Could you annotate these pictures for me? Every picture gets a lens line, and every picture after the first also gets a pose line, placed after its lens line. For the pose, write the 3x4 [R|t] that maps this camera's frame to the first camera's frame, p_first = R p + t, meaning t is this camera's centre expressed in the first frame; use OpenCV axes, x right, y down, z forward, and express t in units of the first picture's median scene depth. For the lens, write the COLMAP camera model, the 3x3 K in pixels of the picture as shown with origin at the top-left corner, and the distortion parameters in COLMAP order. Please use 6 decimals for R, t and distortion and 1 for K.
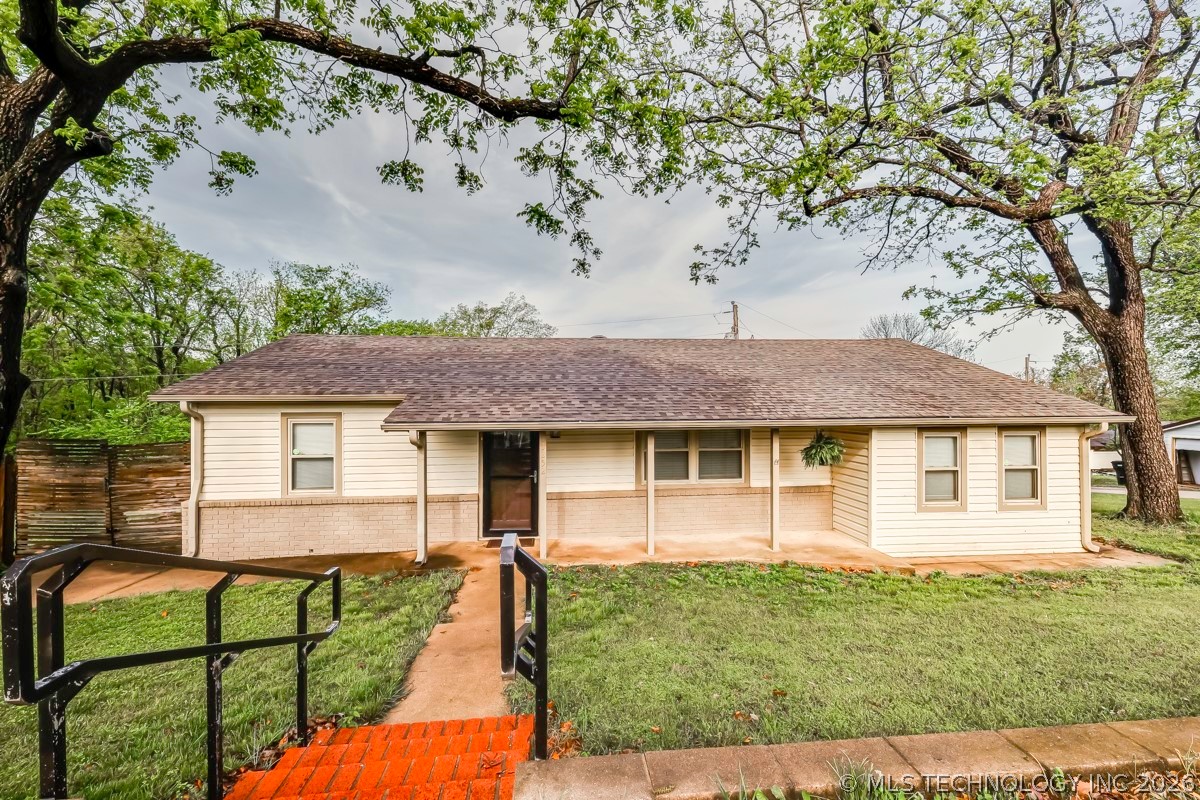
lens RADIAL K [[557.9, 0, 609.8], [0, 557.9, 402.0], [0, 0, 1]] dist [-0.005174, -0.000276]
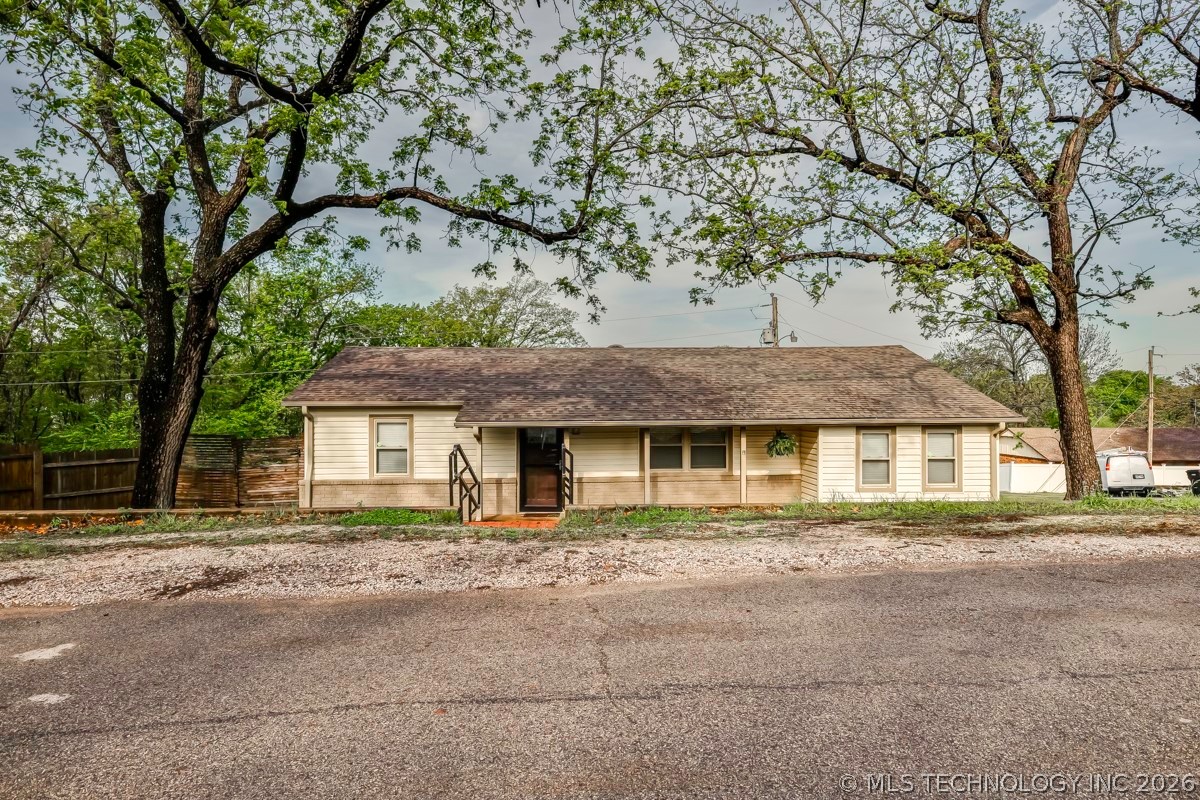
lens RADIAL K [[557.9, 0, 596.4], [0, 557.9, 402.3], [0, 0, 1]] dist [-0.005174, -0.000276]
pose [[0.998161, -0.000470, -0.060610, 0.028432], [0.000165, 0.999987, -0.005045, -0.003522], [0.060612, 0.005026, 0.998149, -0.292212]]
